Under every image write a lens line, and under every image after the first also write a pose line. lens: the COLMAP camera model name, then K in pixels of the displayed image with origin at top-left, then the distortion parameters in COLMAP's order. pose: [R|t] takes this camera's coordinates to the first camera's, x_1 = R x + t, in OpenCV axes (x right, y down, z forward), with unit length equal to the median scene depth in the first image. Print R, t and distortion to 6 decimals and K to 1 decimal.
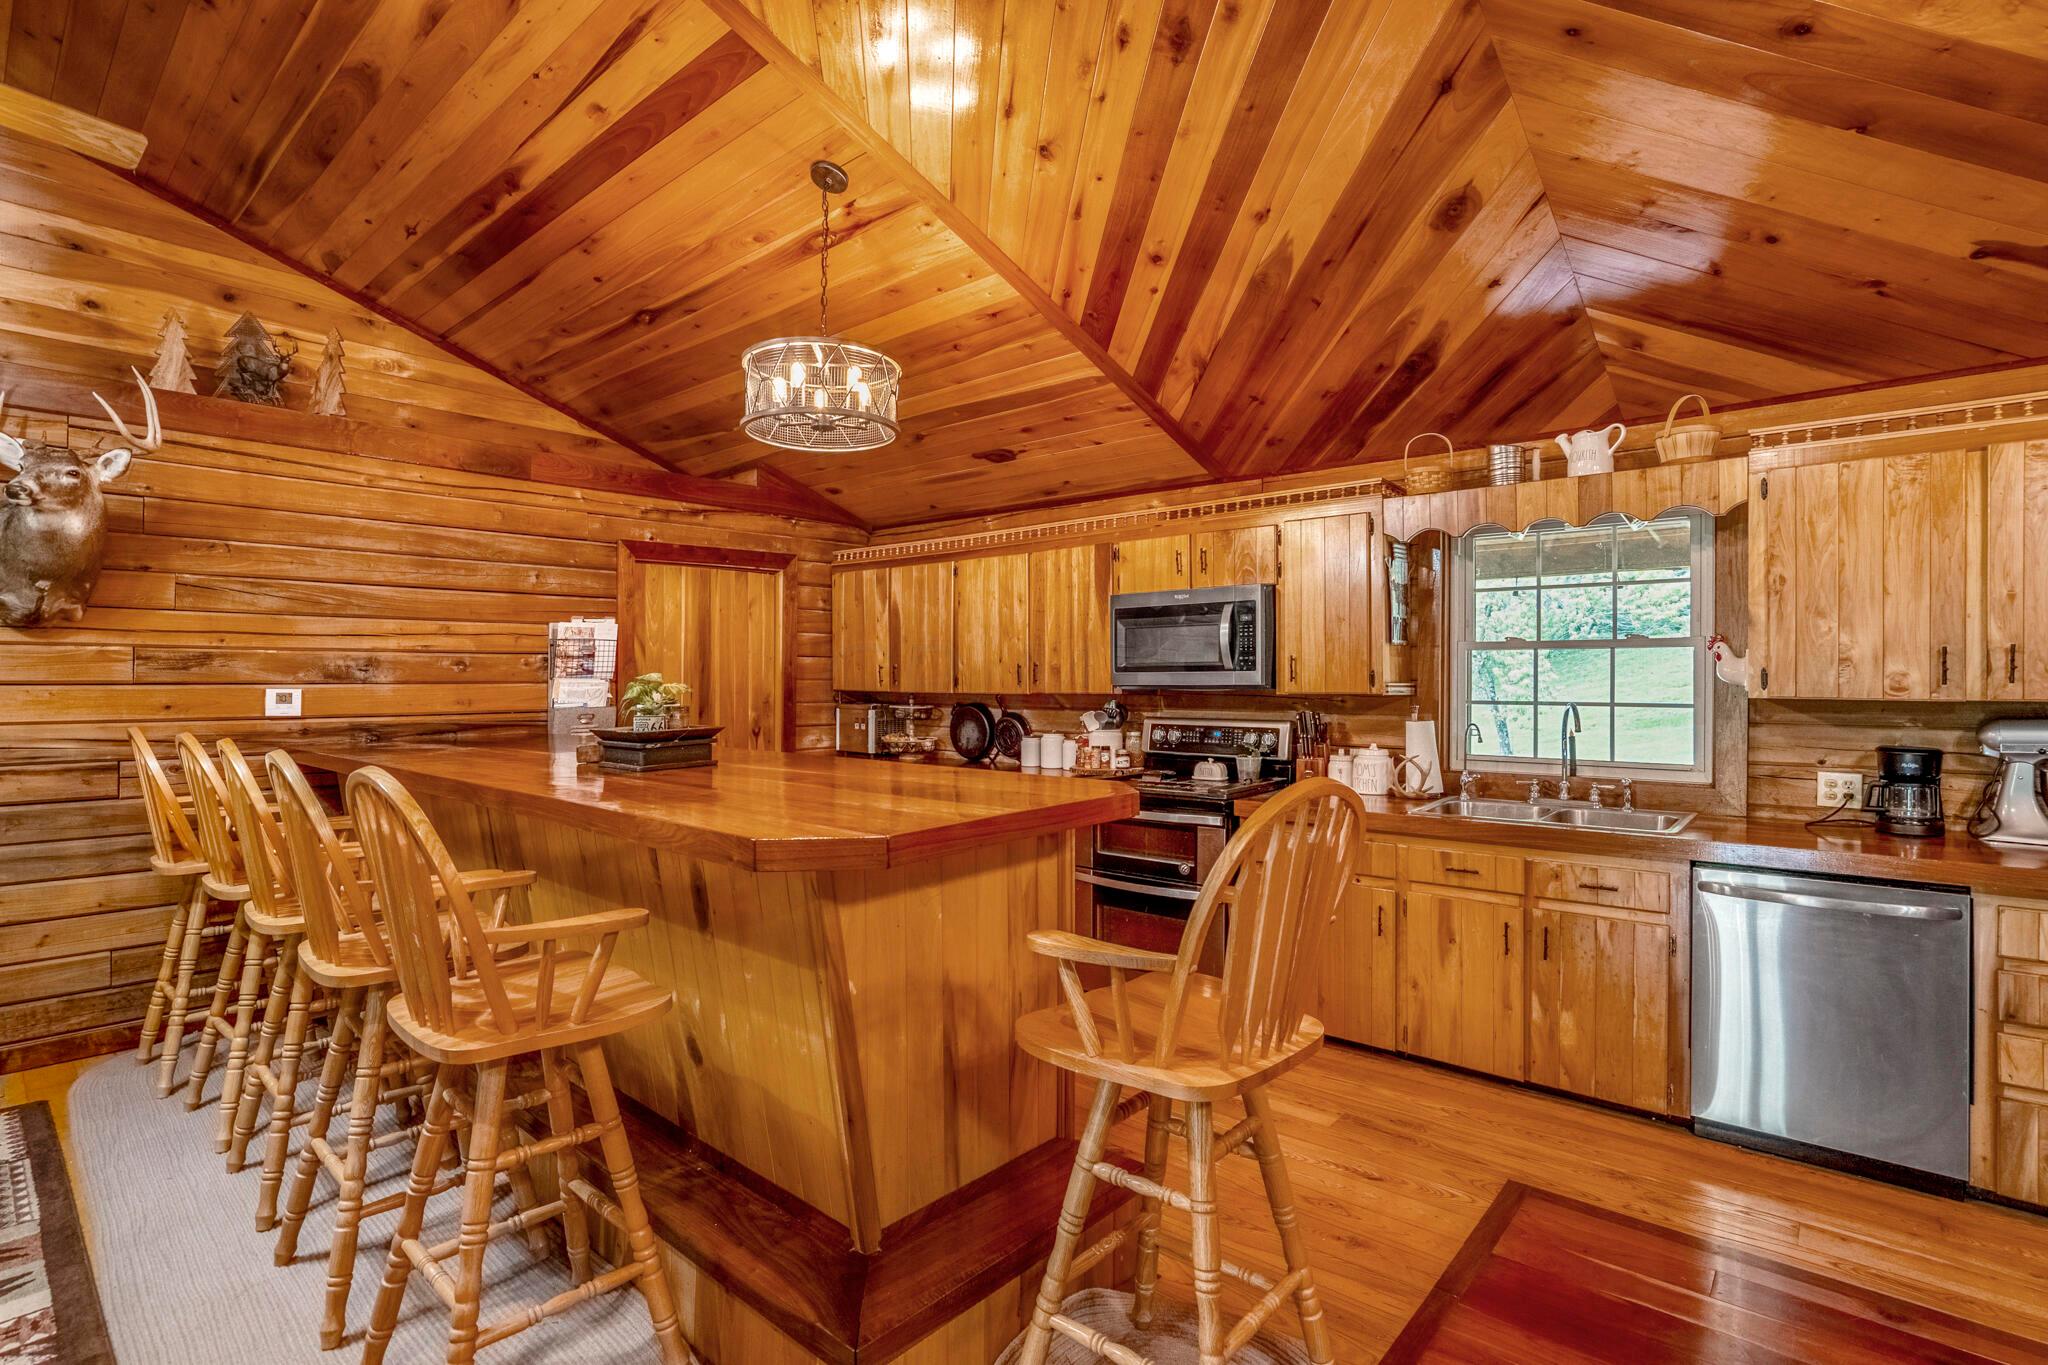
lens RADIAL K [[963.6, 0, 1026.4], [0, 963.6, 665.5], [0, 0, 1]] dist [-0.060092, 0.022094]
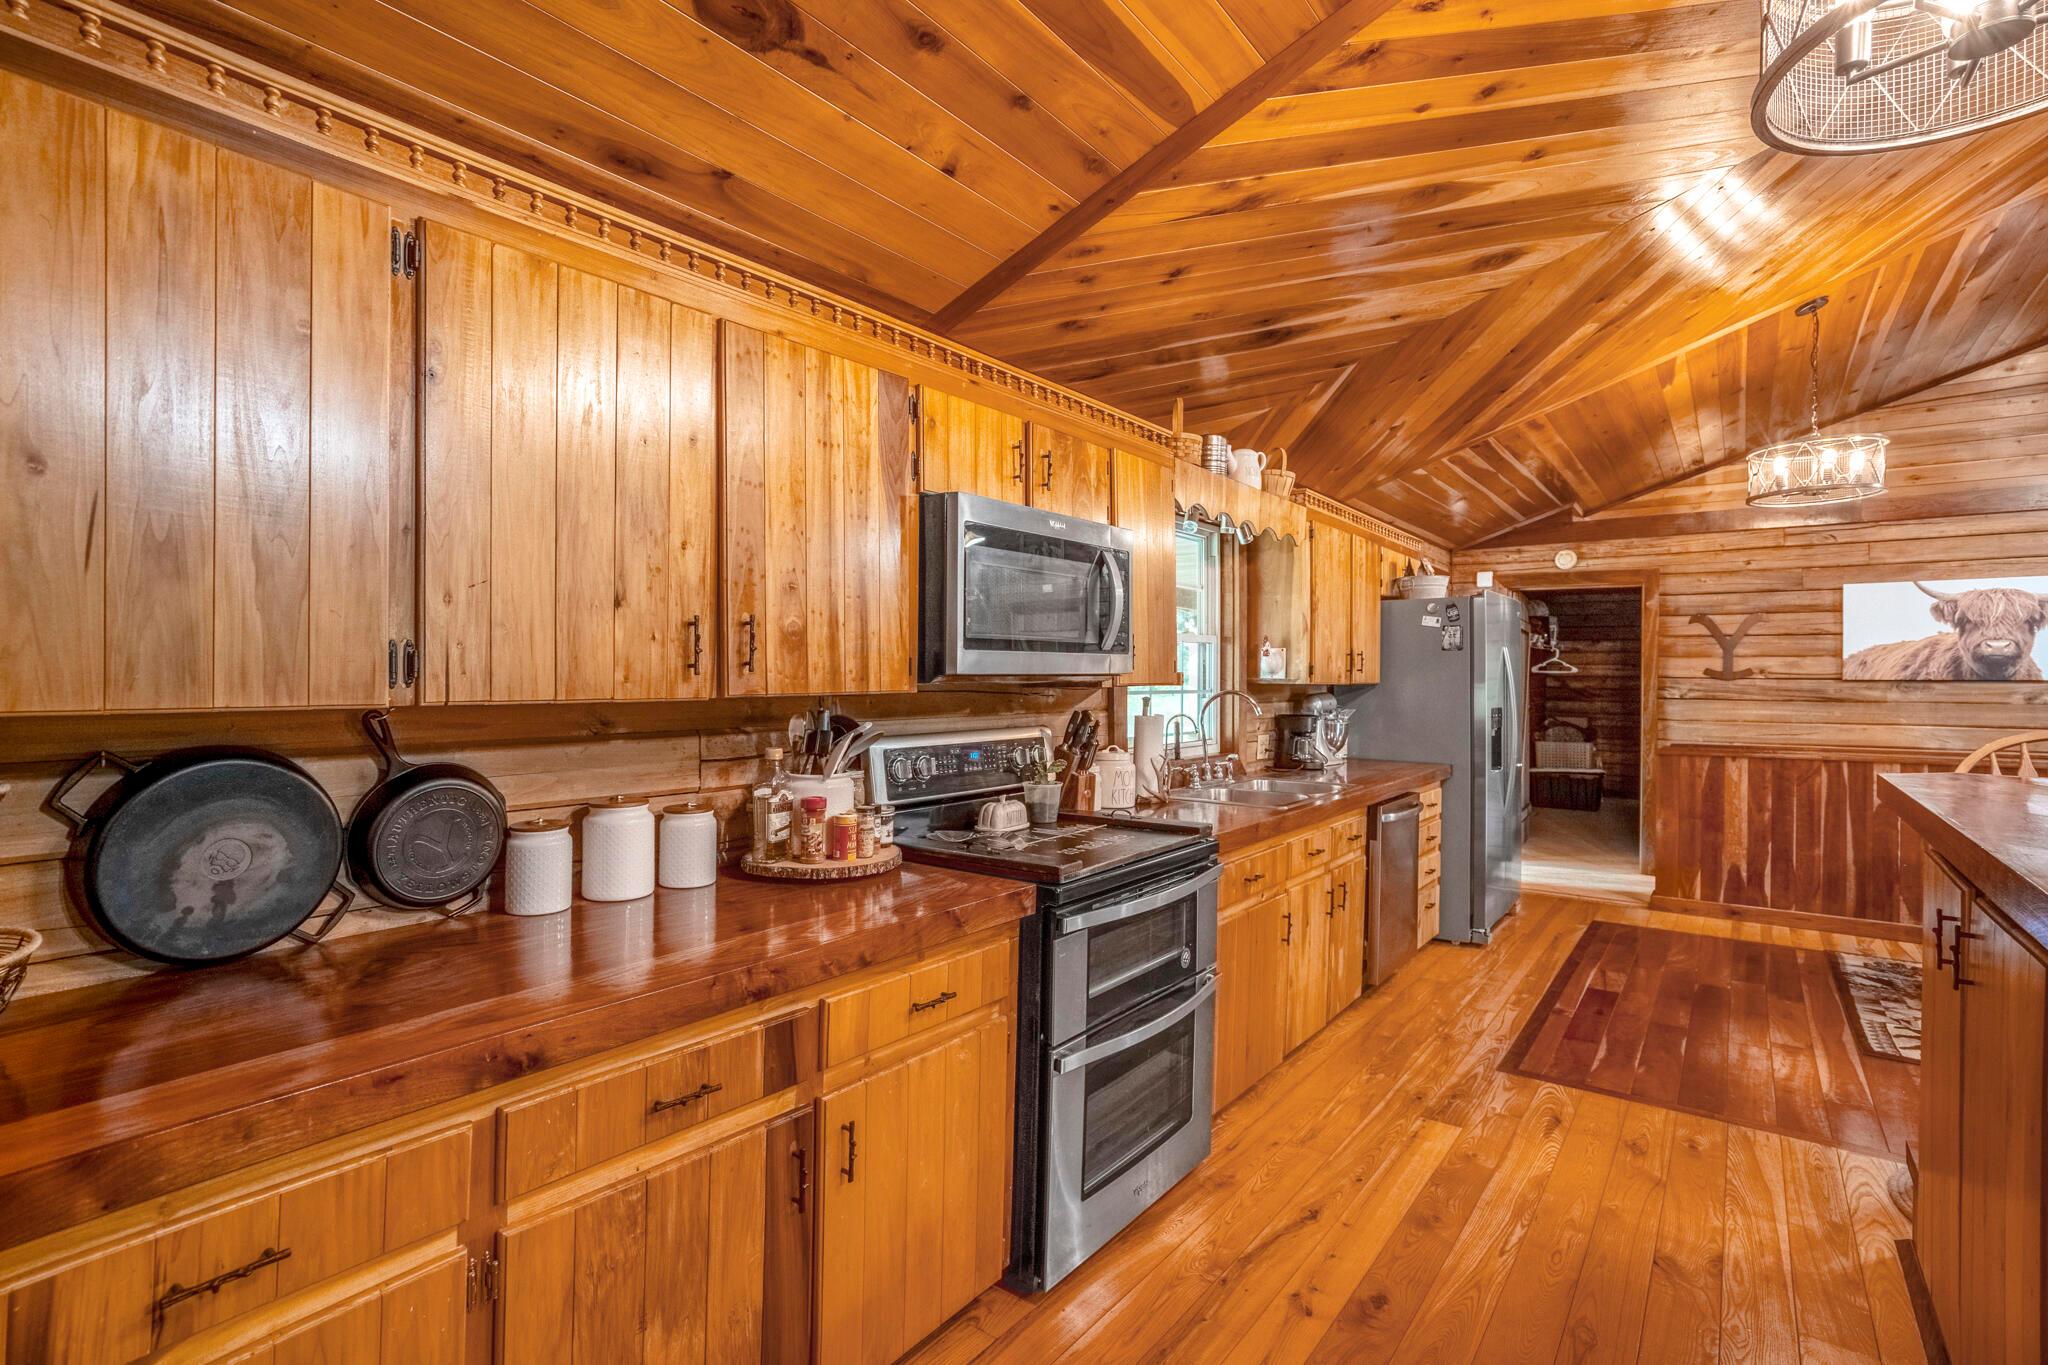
lens RADIAL K [[974.8, 0, 1043.3], [0, 974.8, 681.3], [0, 0, 1]] dist [-0.049698, 0.017457]
pose [[-0.087771, -0.007743, 0.996111, -0.512464], [-0.018282, 0.999814, 0.006161, 0.025172], [-0.995973, -0.017671, -0.087896, 1.266317]]
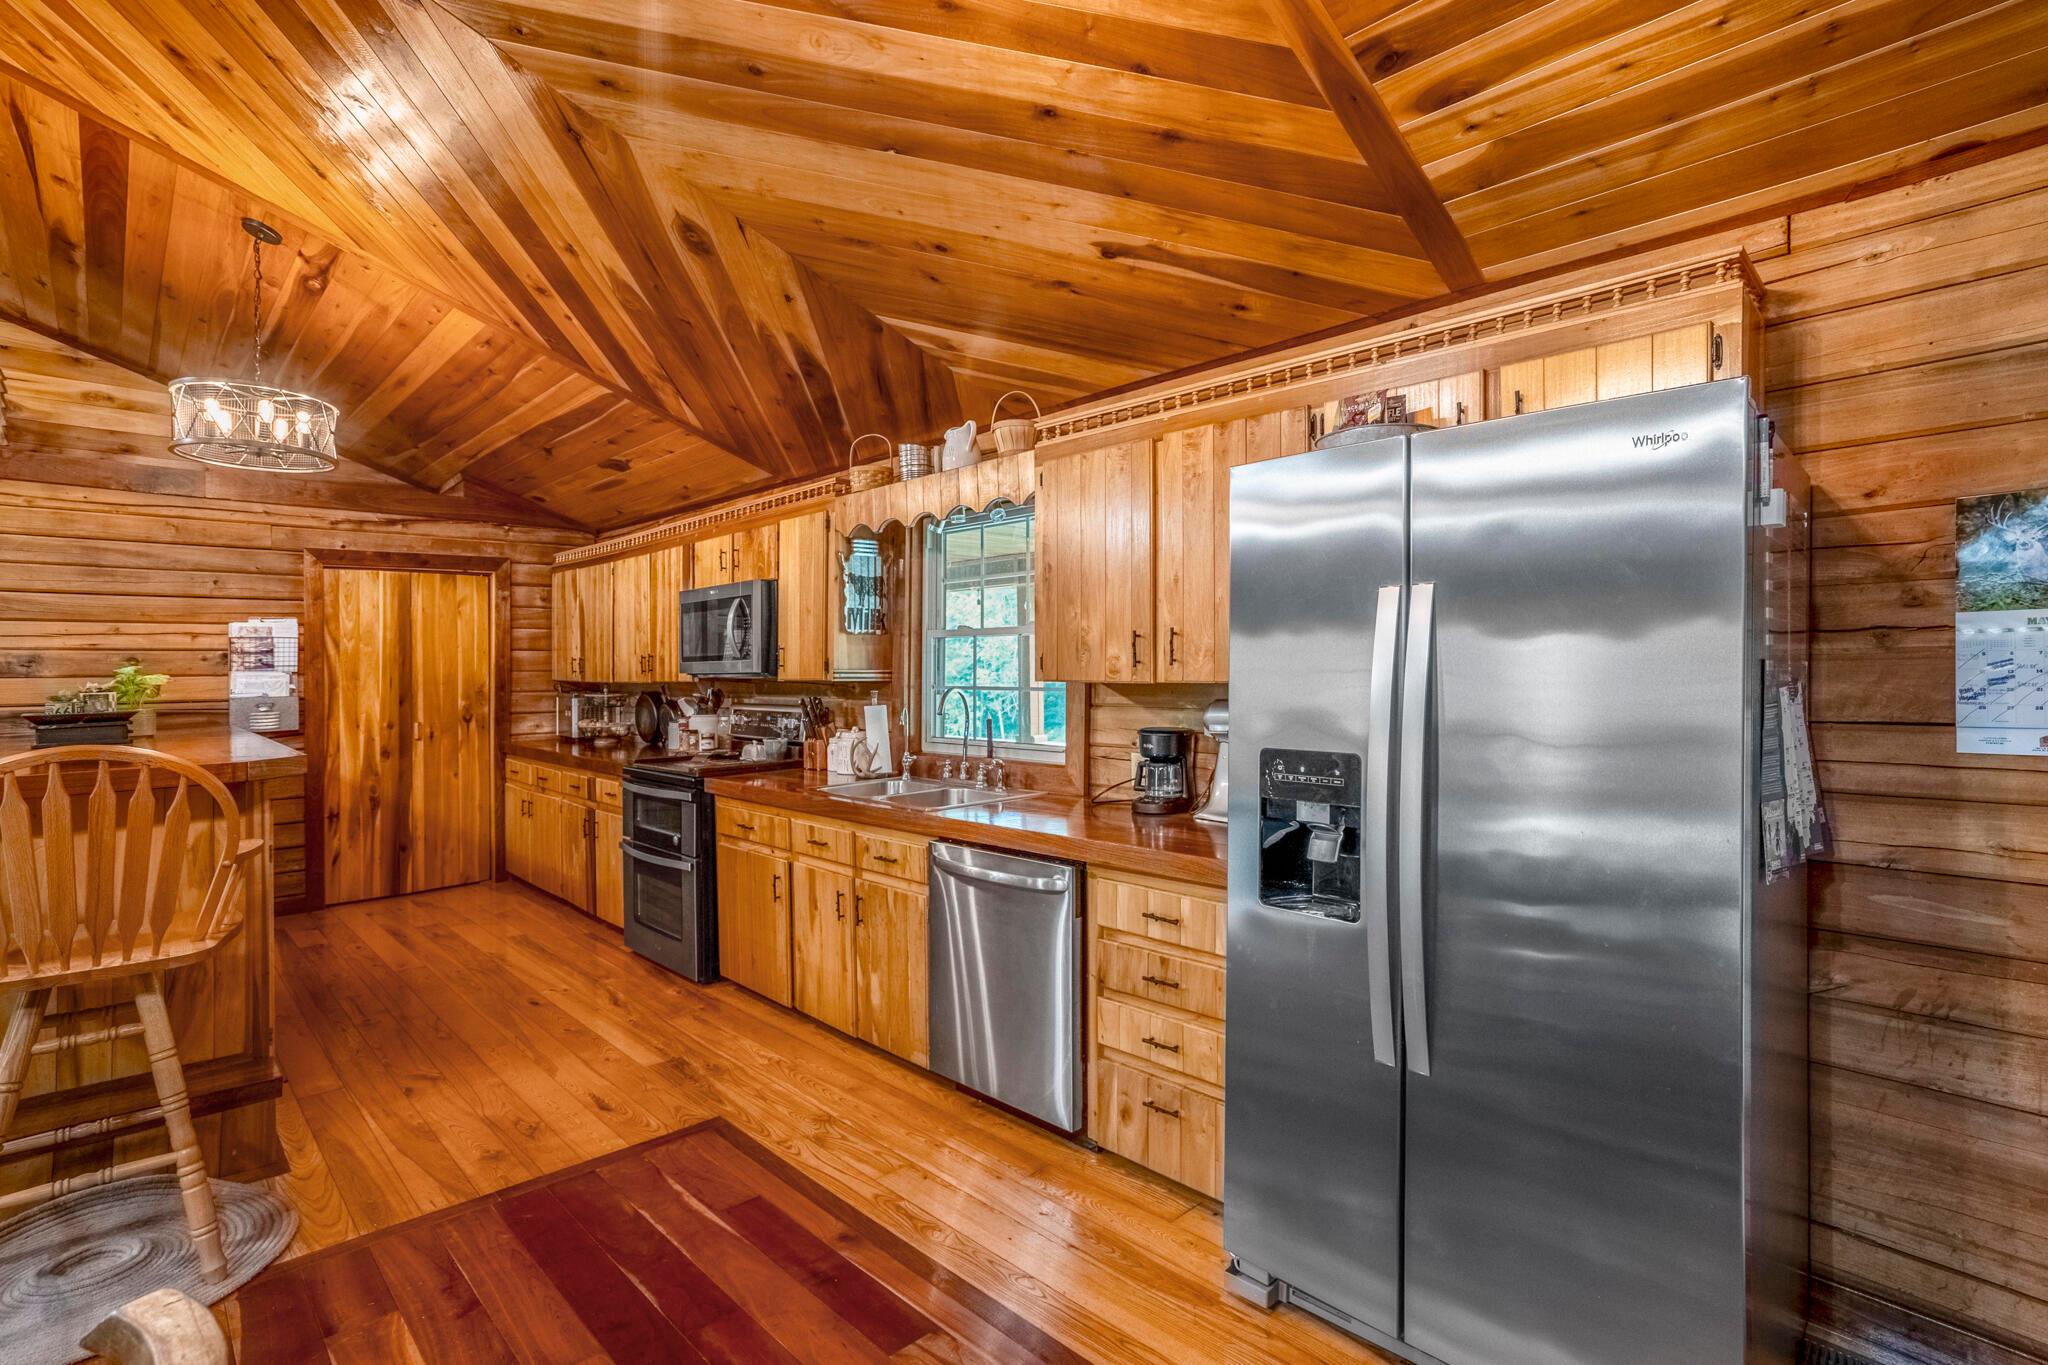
lens RADIAL K [[944.1, 0, 1039.2], [0, 944.1, 673.5], [0, 0, 1]] dist [-0.048815, 0.019345]
pose [[0.997558, -0.007607, -0.069427, 0.720540], [0.008864, 0.999802, 0.017818, 0.005968], [0.069278, -0.018390, 0.997428, -0.043796]]
